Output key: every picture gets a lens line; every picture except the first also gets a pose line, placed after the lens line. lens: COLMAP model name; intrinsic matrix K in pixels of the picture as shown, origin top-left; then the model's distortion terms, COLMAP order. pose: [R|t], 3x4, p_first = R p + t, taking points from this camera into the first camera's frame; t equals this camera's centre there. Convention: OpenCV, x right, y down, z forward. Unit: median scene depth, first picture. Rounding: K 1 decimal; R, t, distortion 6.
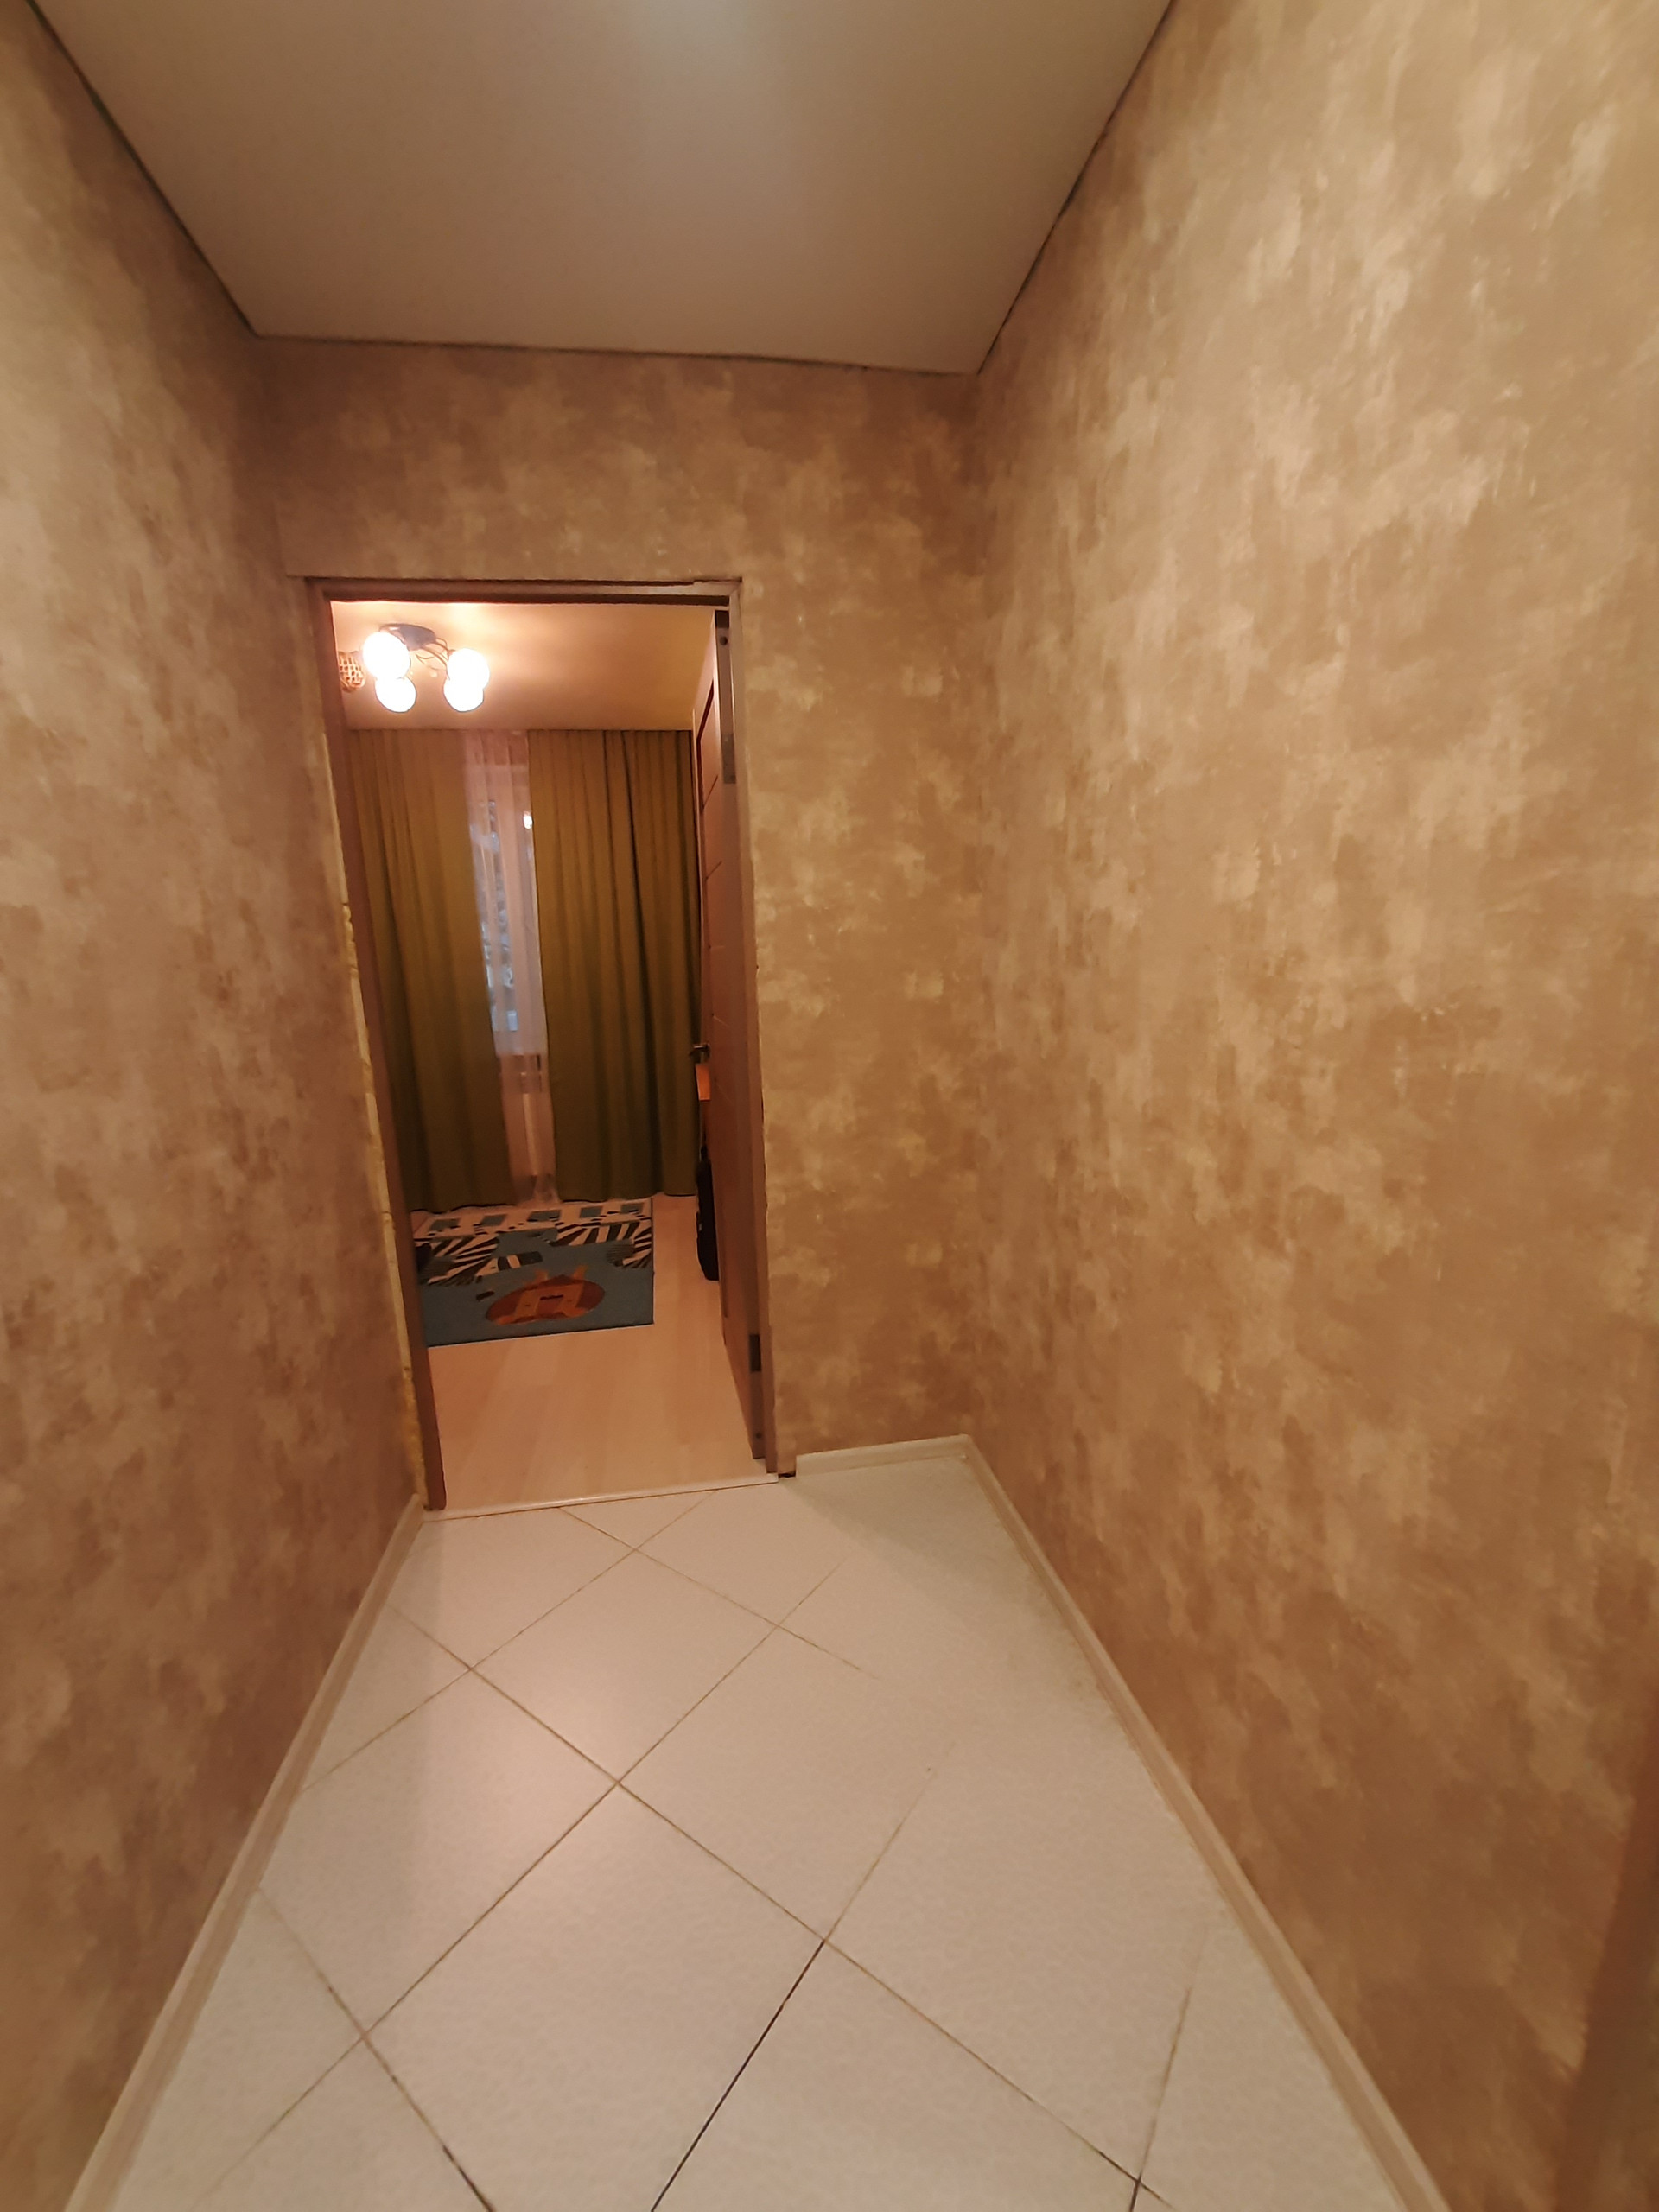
lens RADIAL K [[875.4, 0, 827.1], [0, 875.4, 1122.9], [0, 0, 1]] dist [-0.001749, 0.000059]
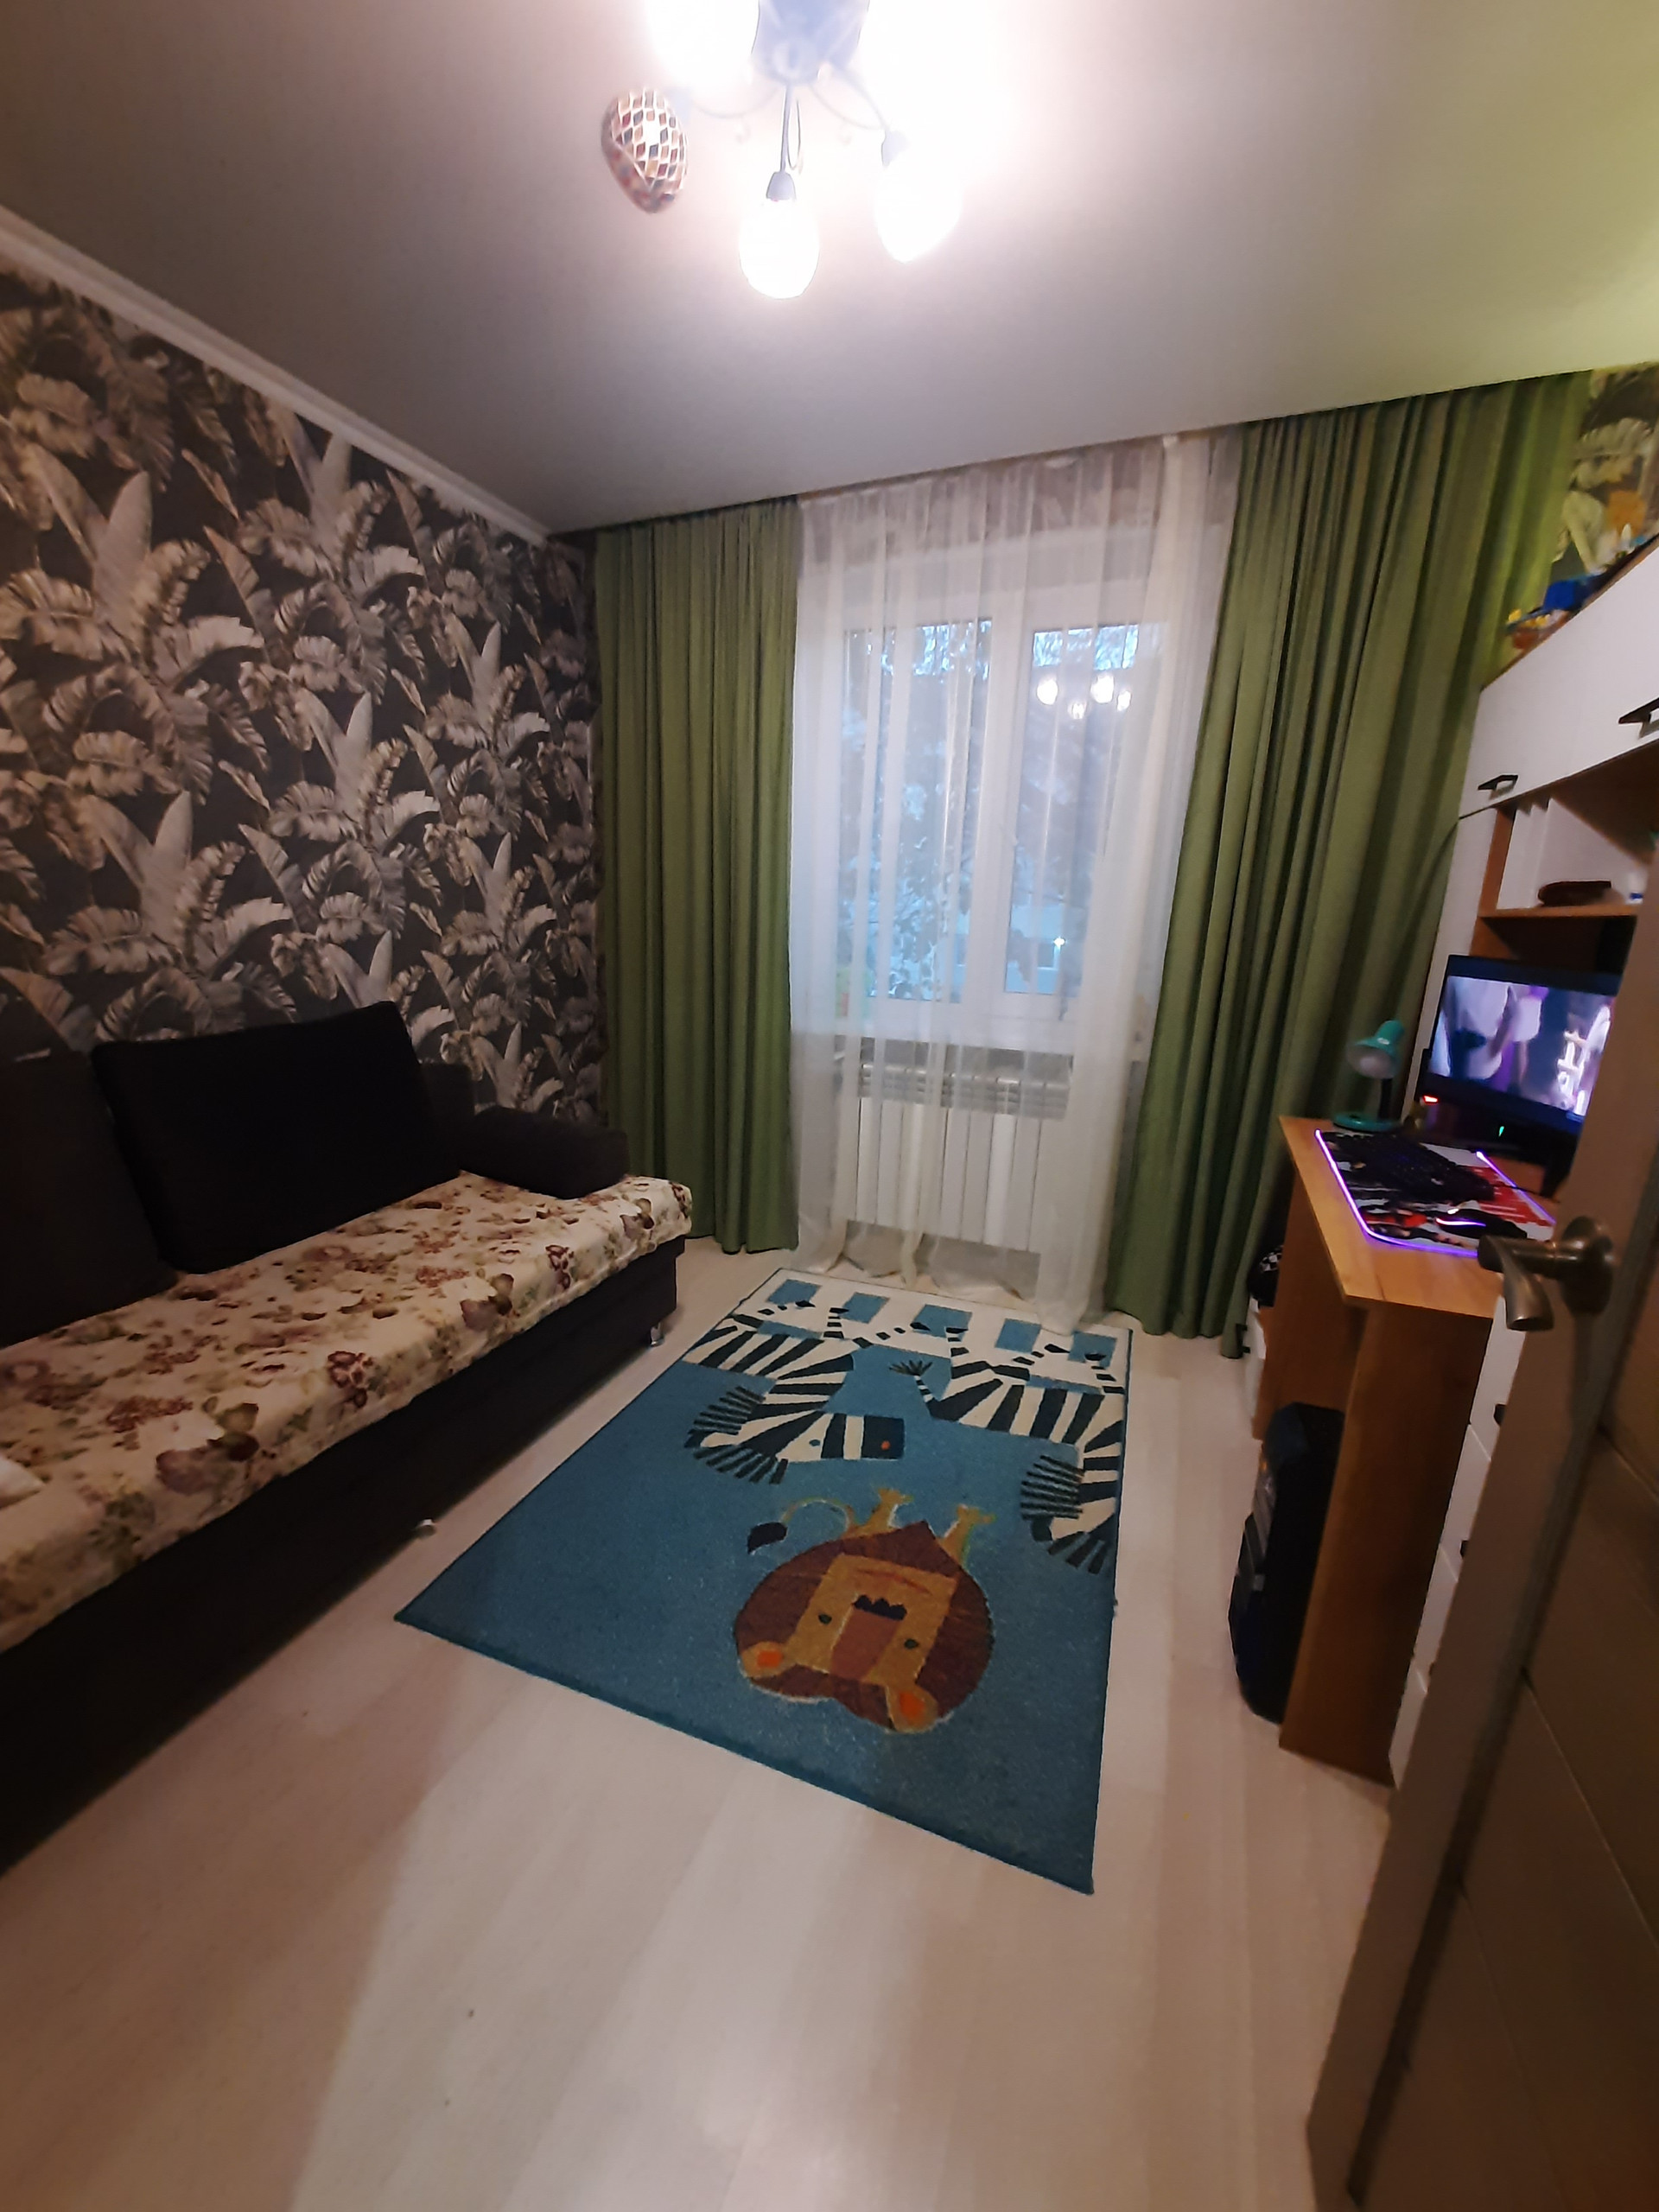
lens RADIAL K [[875.4, 0, 825.4], [0, 875.4, 1147.2], [0, 0, 1]] dist [-0.001749, 0.000059]
pose [[0.849338, 0.194820, -0.490581, -0.134248], [-0.155761, 0.980514, 0.119715, -0.073407], [0.504344, -0.025265, 0.863133, 0.495993]]
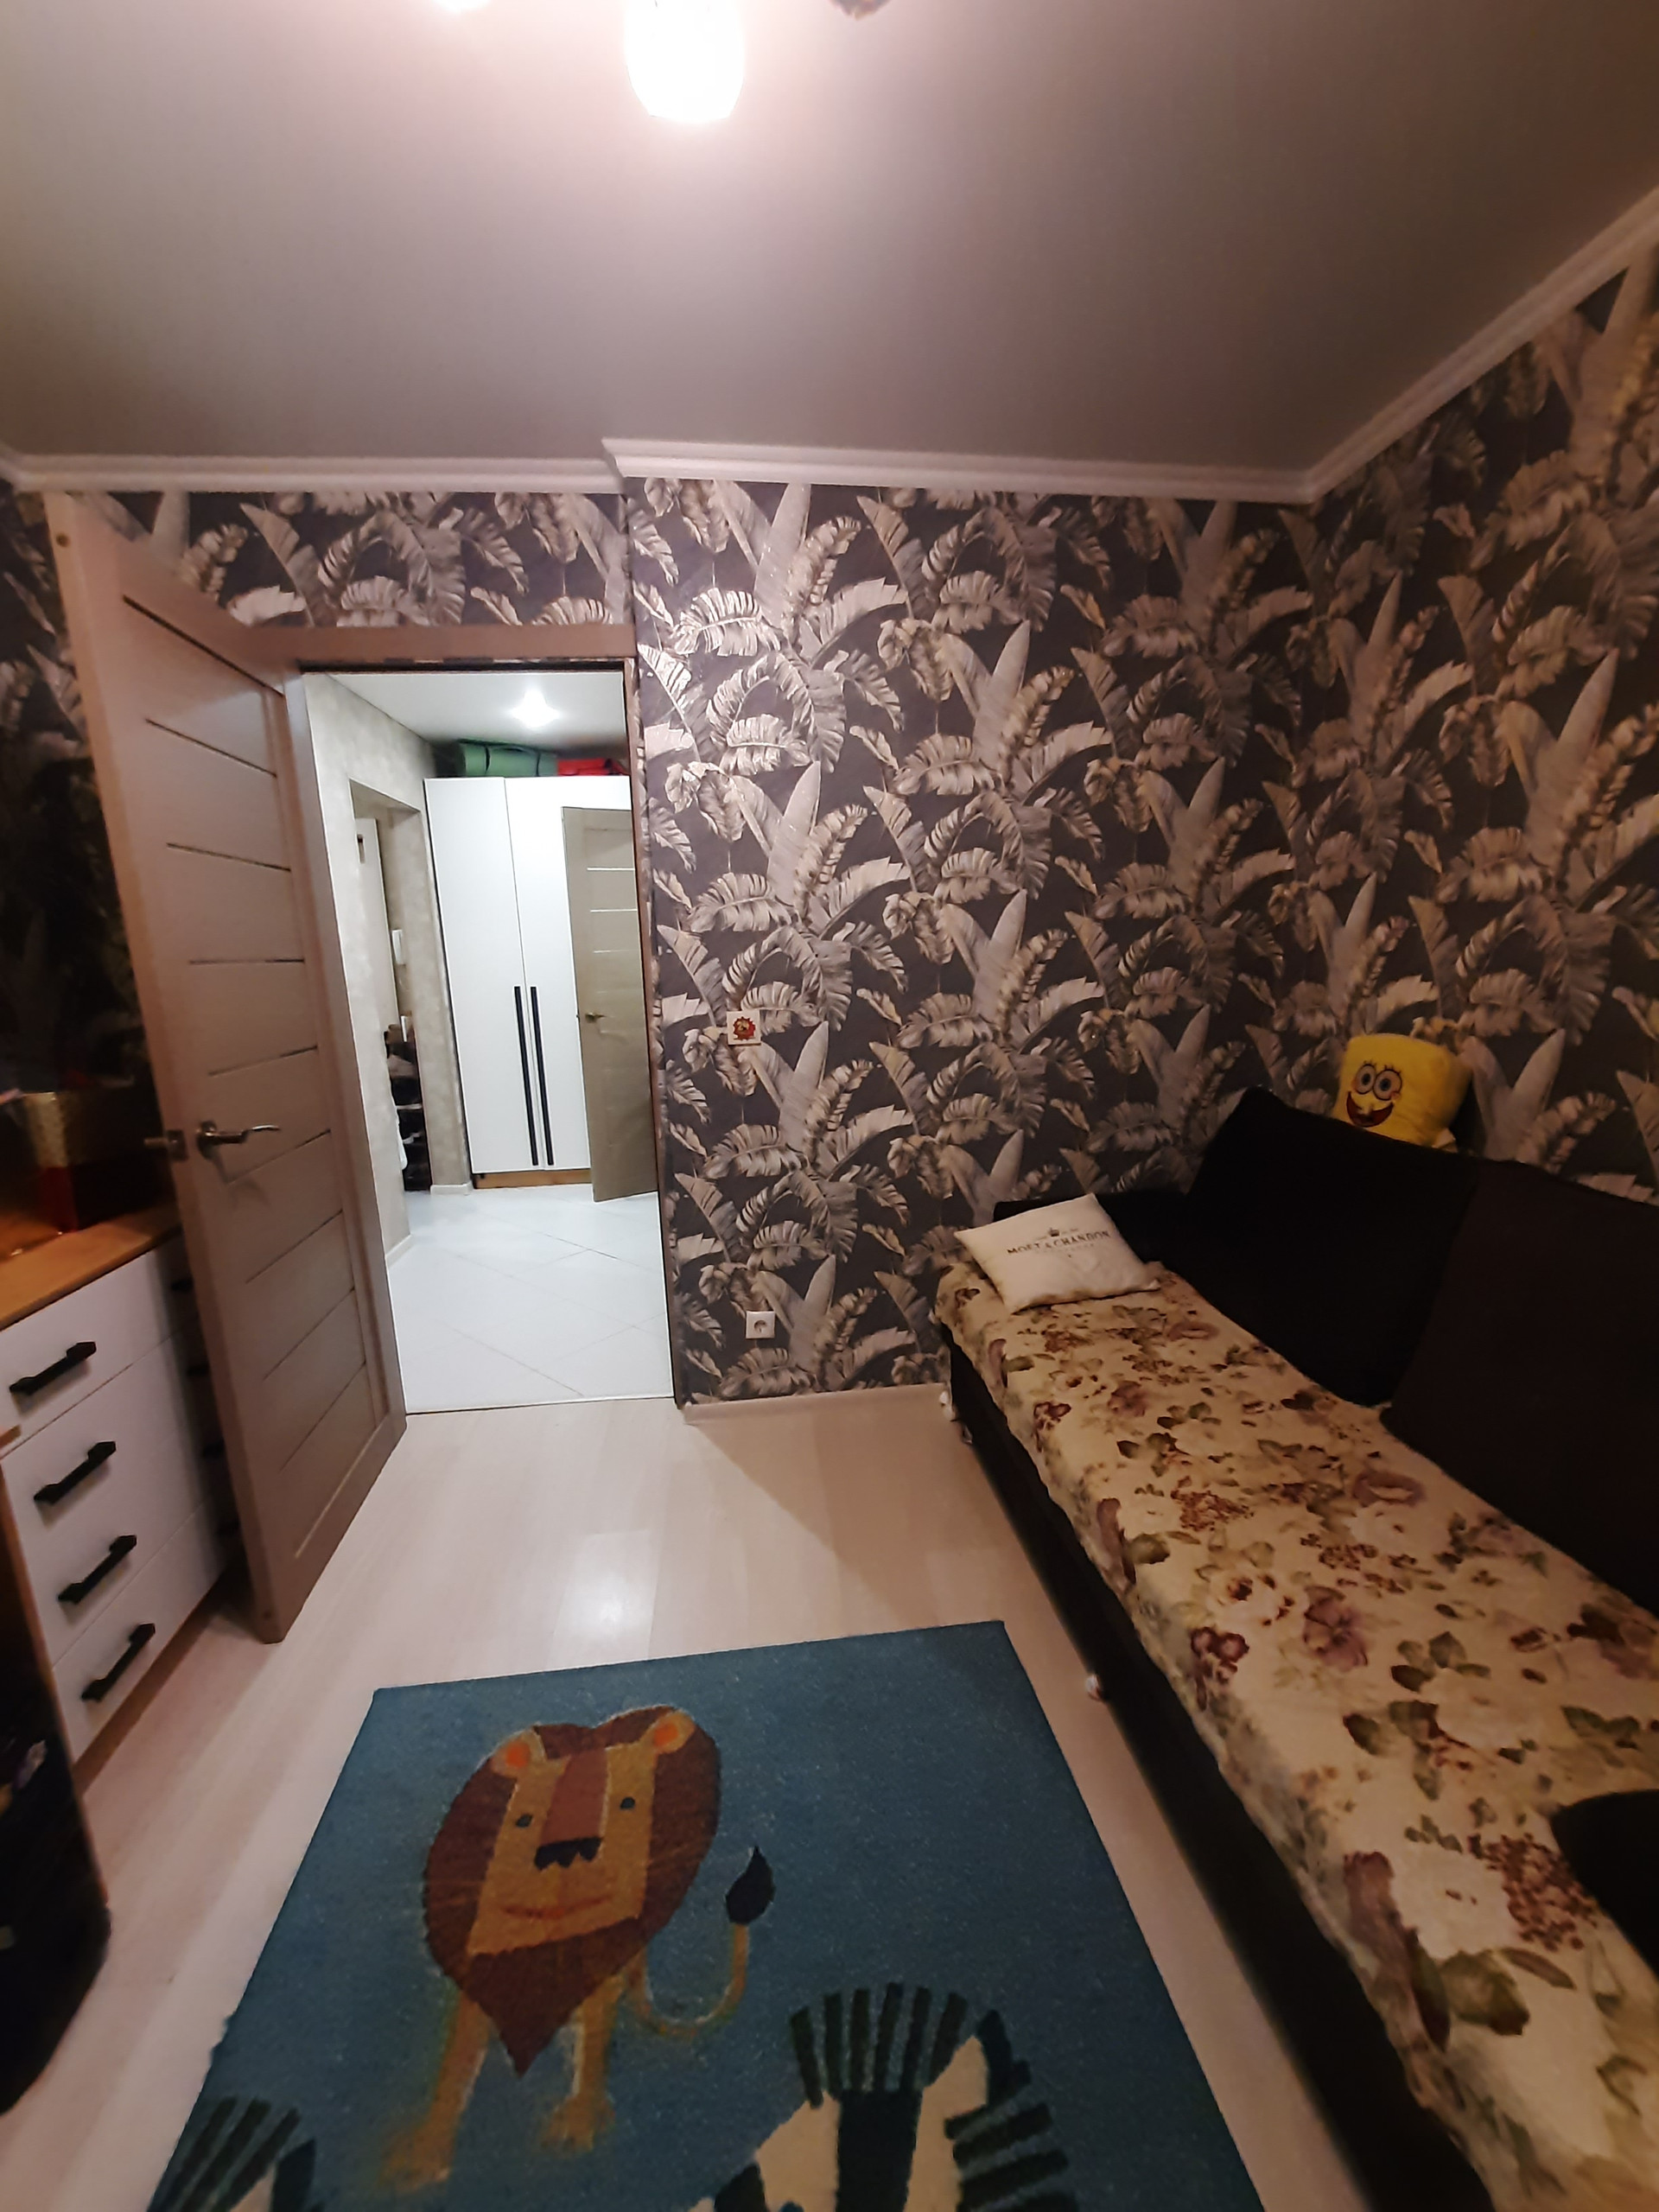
lens RADIAL K [[875.4, 0, 800.9], [0, 875.4, 1140.5], [0, 0, 1]] dist [-0.001749, 0.000059]
pose [[-0.994308, 0.046304, 0.095953, -0.388101], [0.080337, 0.917400, 0.389774, -0.183500], [-0.069979, 0.395264, -0.915898, 1.014068]]
